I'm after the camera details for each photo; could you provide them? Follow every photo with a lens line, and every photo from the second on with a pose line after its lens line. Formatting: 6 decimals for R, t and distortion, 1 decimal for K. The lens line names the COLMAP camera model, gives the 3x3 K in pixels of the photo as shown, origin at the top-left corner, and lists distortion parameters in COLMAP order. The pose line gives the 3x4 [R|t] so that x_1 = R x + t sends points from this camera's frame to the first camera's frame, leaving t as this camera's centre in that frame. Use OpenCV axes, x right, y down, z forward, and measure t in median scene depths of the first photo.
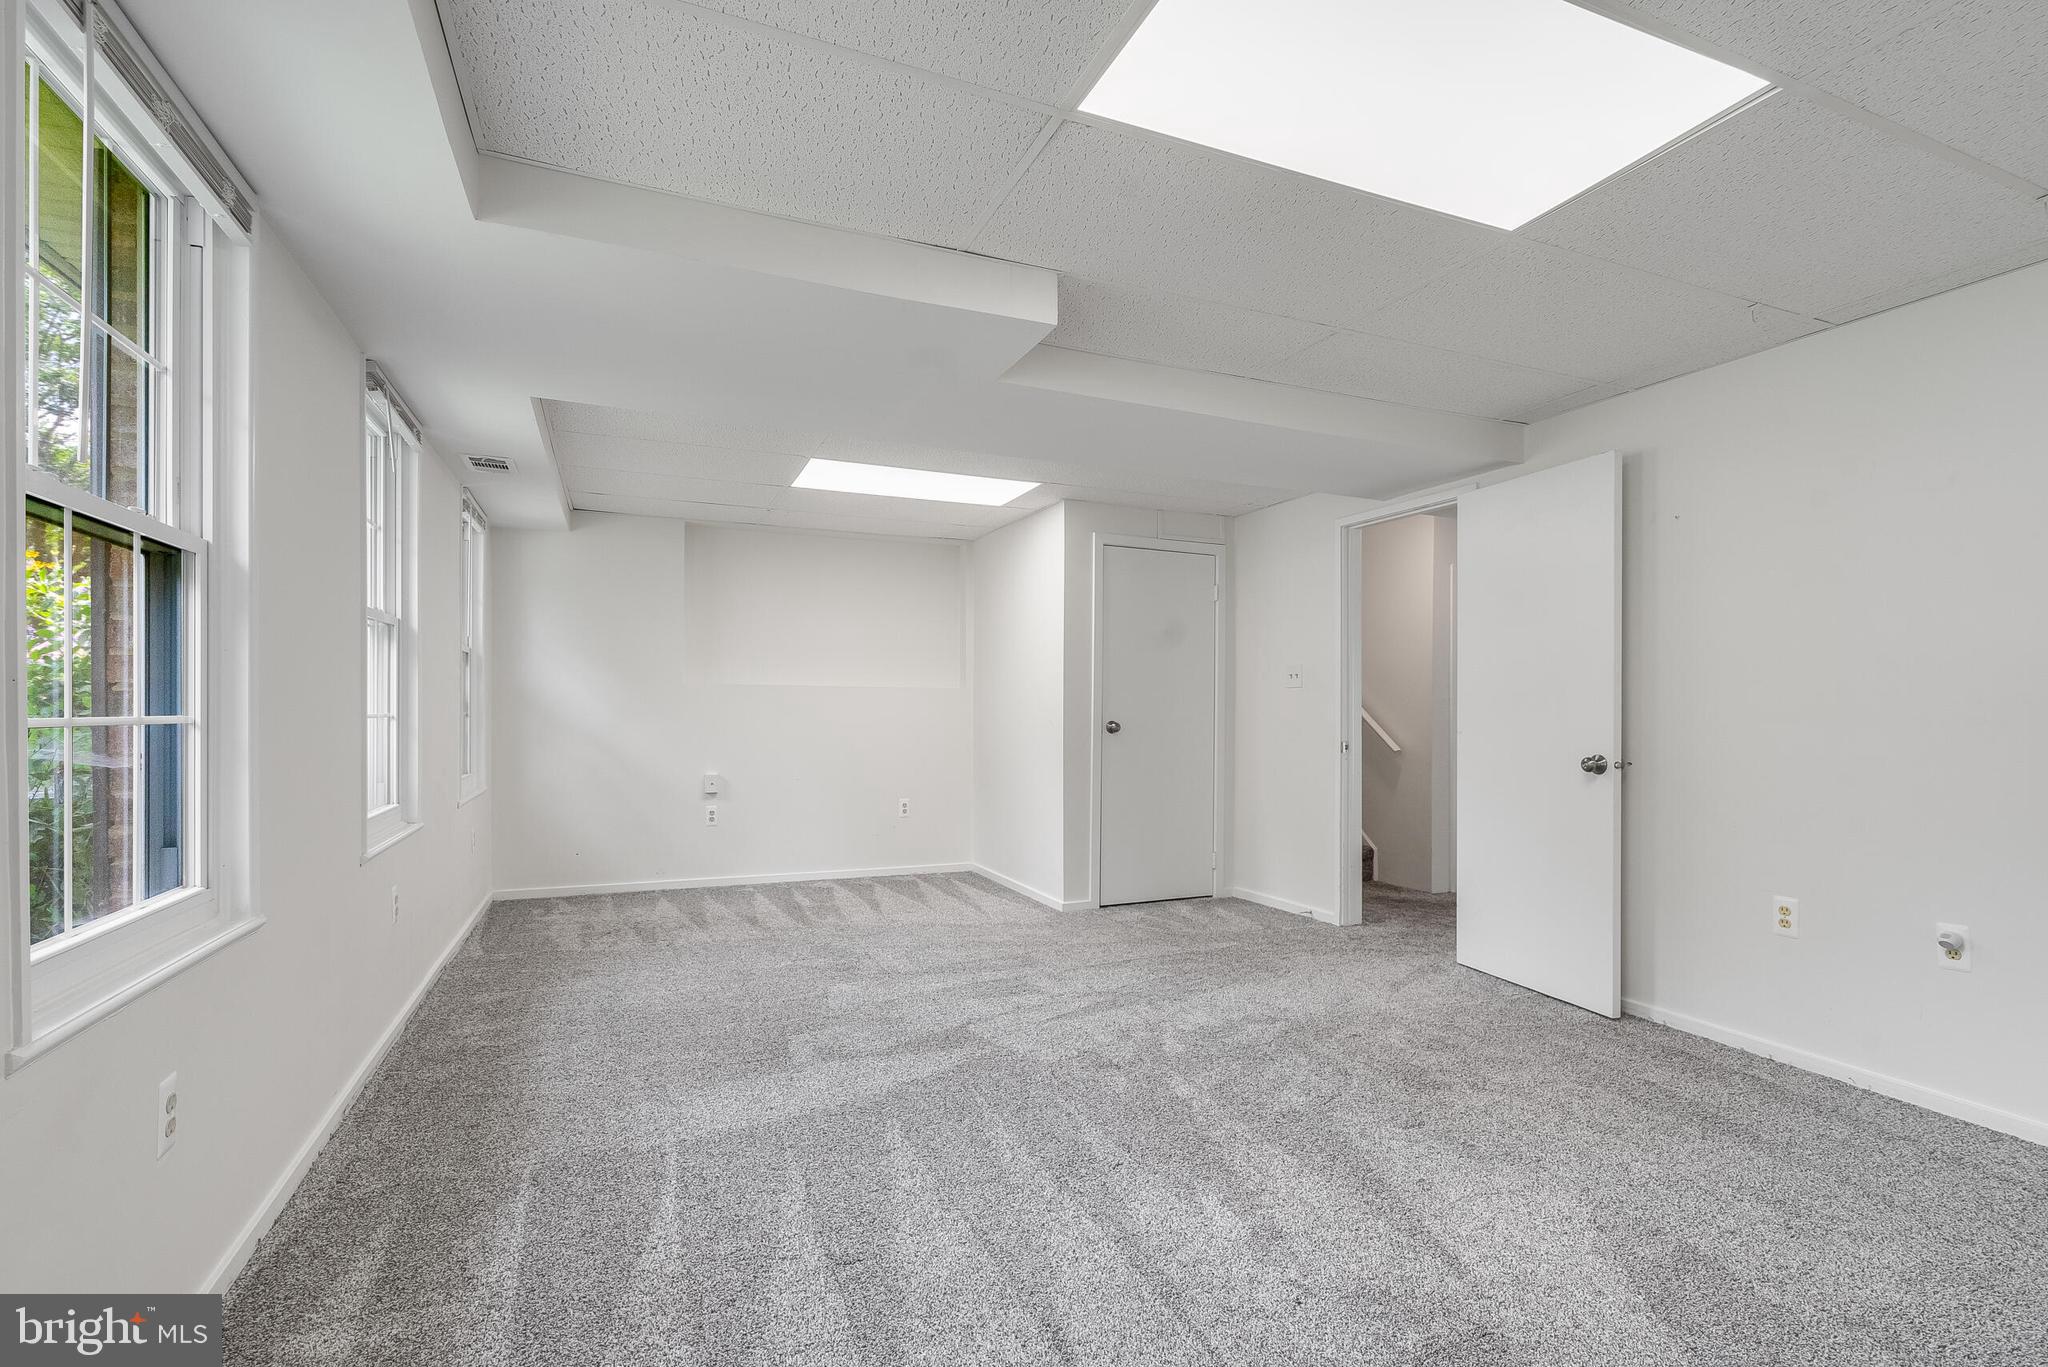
lens RADIAL K [[938.3, 0, 999.7], [0, 938.3, 706.5], [0, 0, 1]] dist [-0.002186, 0.000553]
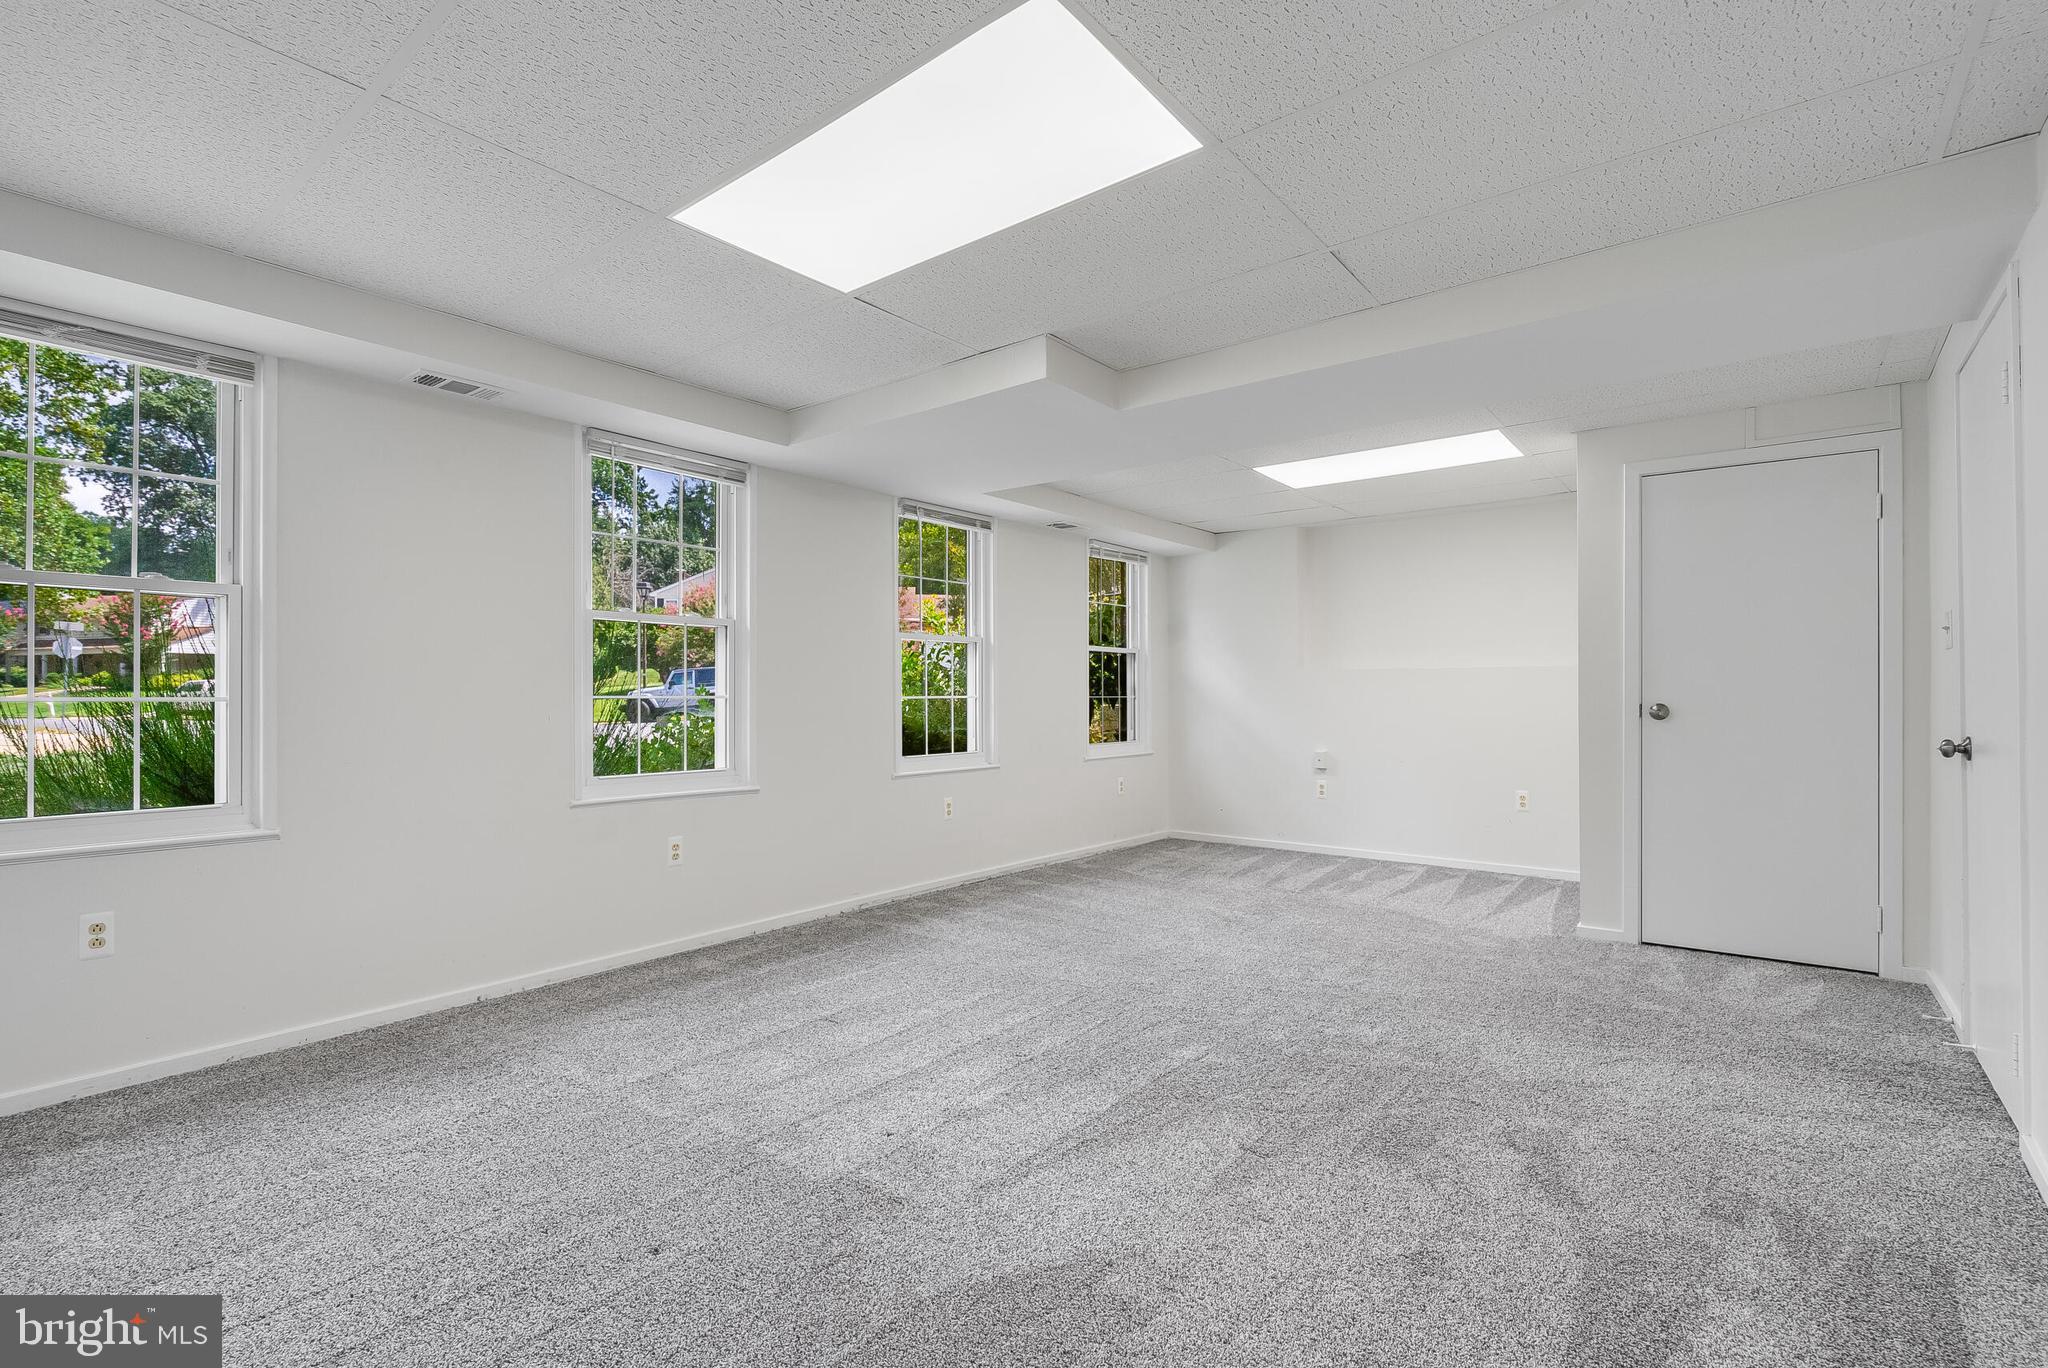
lens RADIAL K [[938.3, 0, 1041.2], [0, 938.3, 691.0], [0, 0, 1]] dist [-0.002186, 0.000553]
pose [[0.486510, -0.010047, -0.873617, 0.809925], [0.006982, 0.999947, -0.007611, 0.011017], [0.873647, -0.002397, 0.486554, 0.280230]]
